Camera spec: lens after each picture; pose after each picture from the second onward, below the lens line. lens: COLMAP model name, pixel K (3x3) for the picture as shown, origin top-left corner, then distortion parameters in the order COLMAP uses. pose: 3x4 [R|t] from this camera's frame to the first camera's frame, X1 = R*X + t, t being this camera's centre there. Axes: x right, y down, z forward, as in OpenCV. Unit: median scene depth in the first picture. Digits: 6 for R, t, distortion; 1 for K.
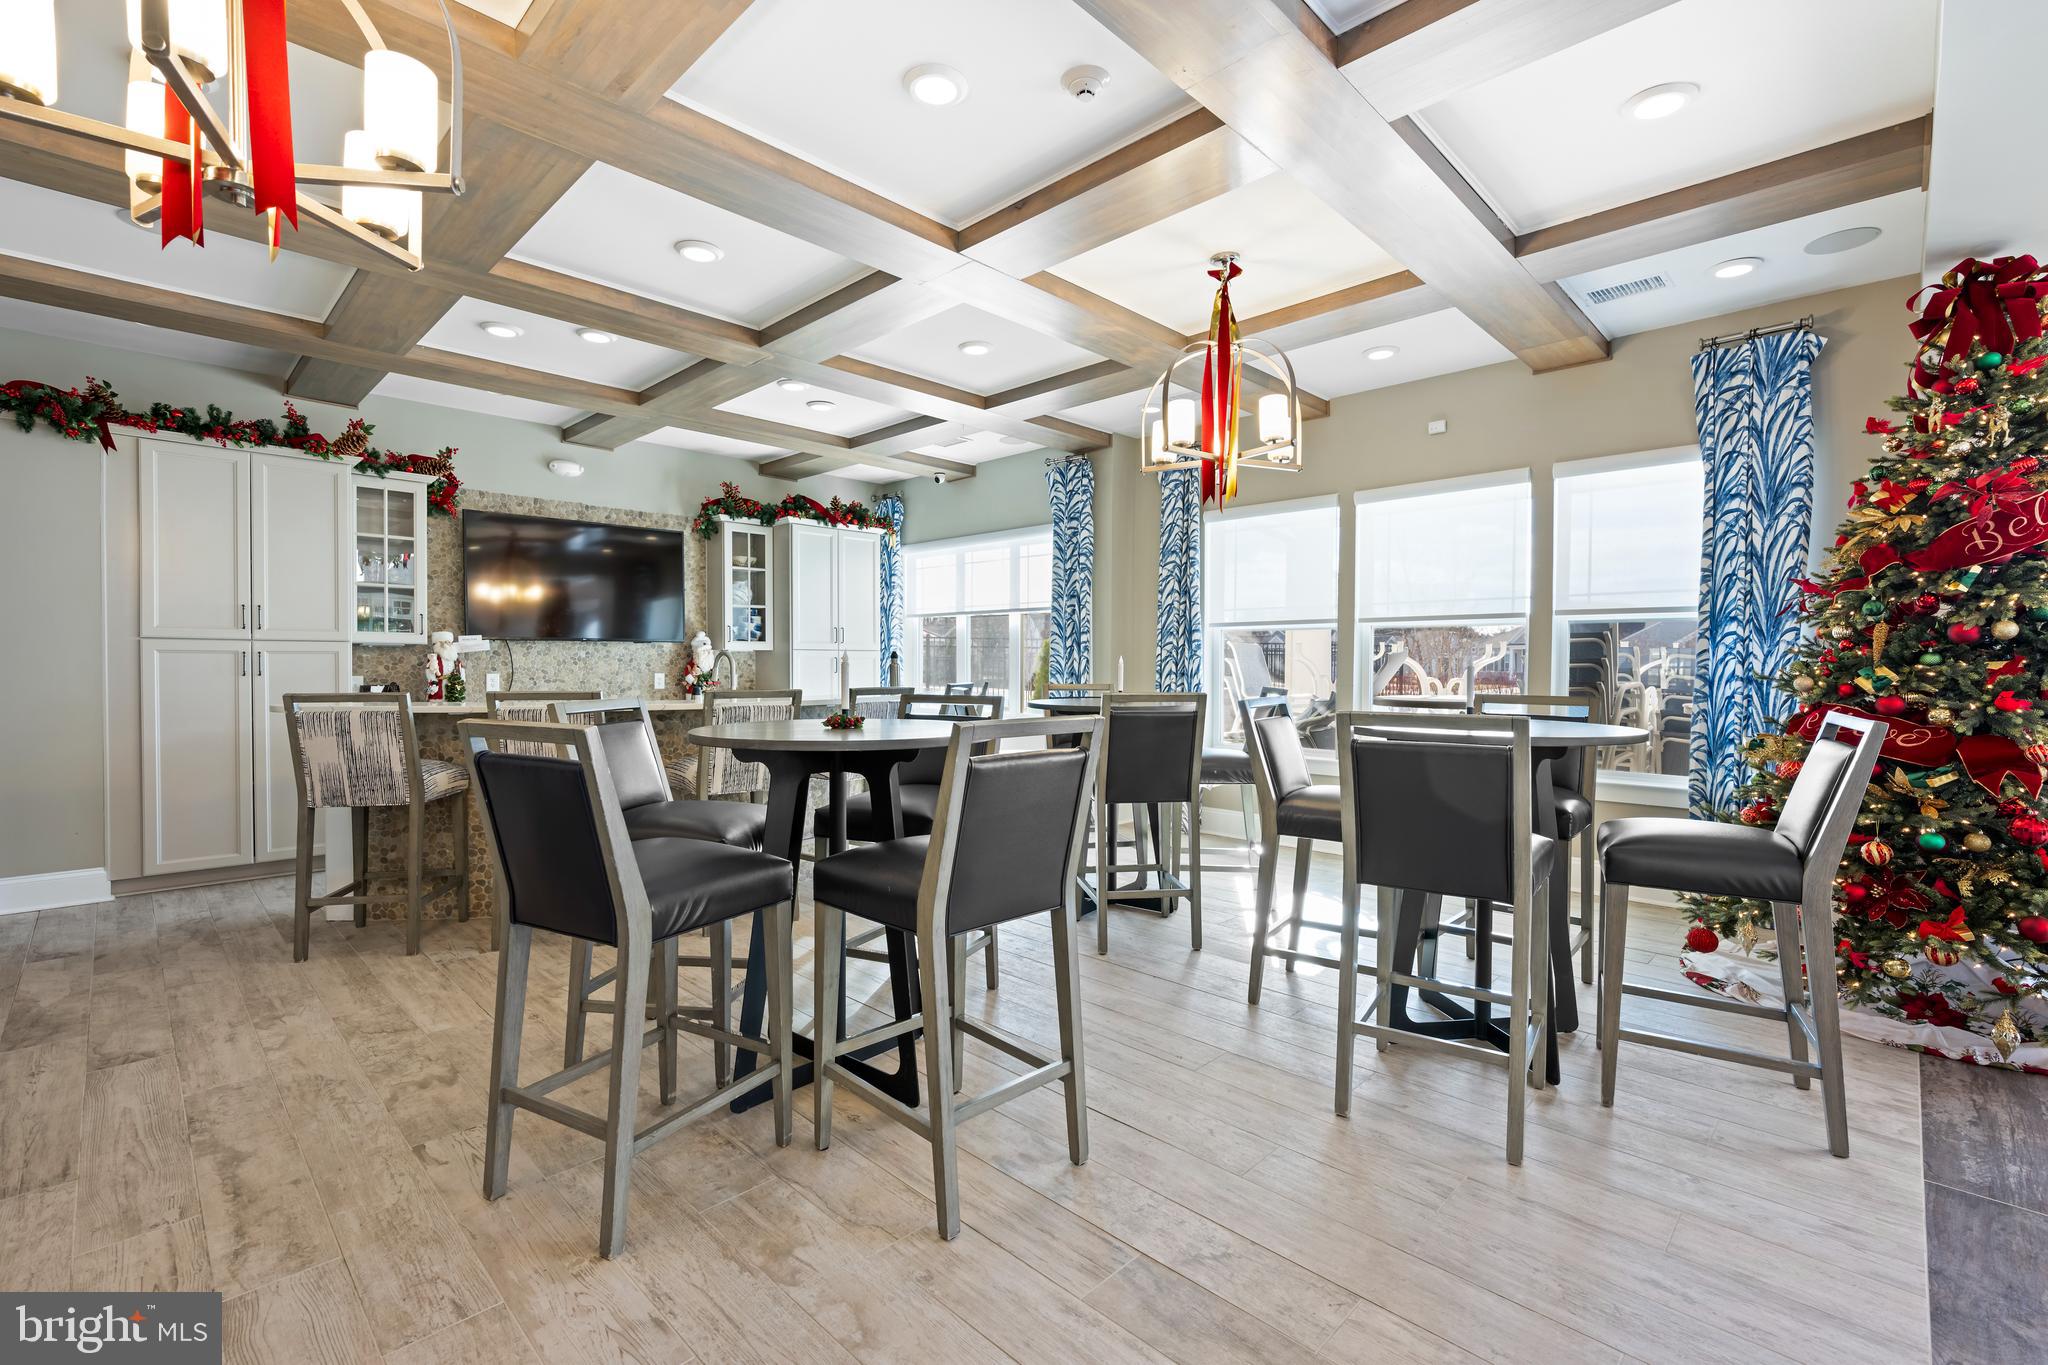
lens RADIAL K [[913.3, 0, 1024.2], [0, 913.3, 671.7], [0, 0, 1]] dist [-0.001804, -0.000094]
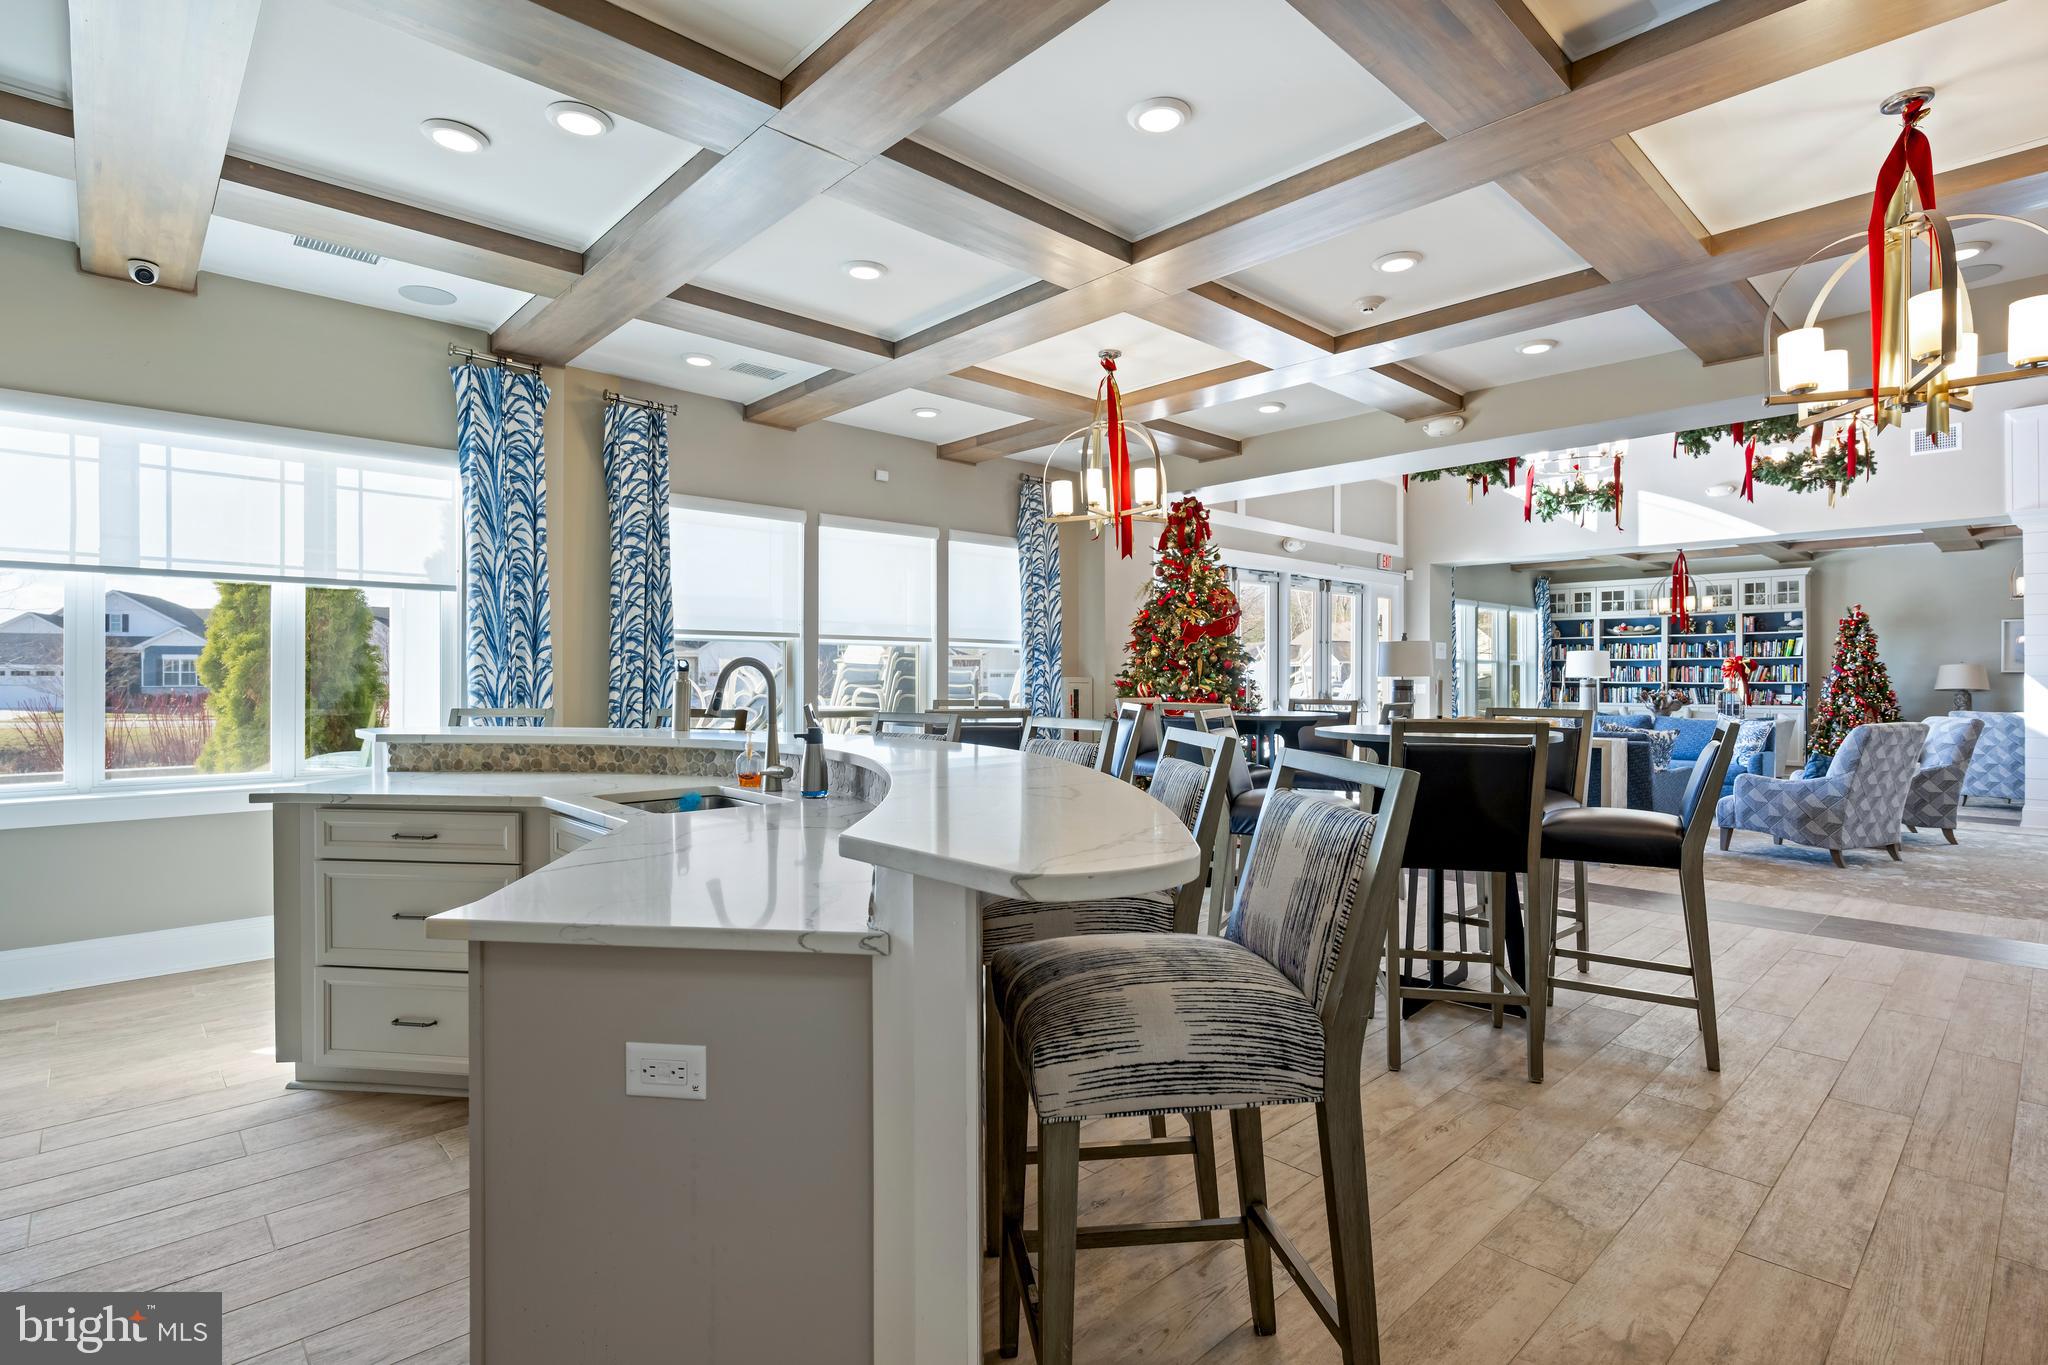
lens RADIAL K [[992.1, 0, 1023.7], [0, 992.1, 679.5], [0, 0, 1]] dist [-0.001969, 0.000030]
pose [[0.043856, -0.003029, 0.999033, -0.441088], [0.017177, 0.999850, 0.002277, -0.003512], [-0.998890, 0.017060, 0.043901, 0.414424]]
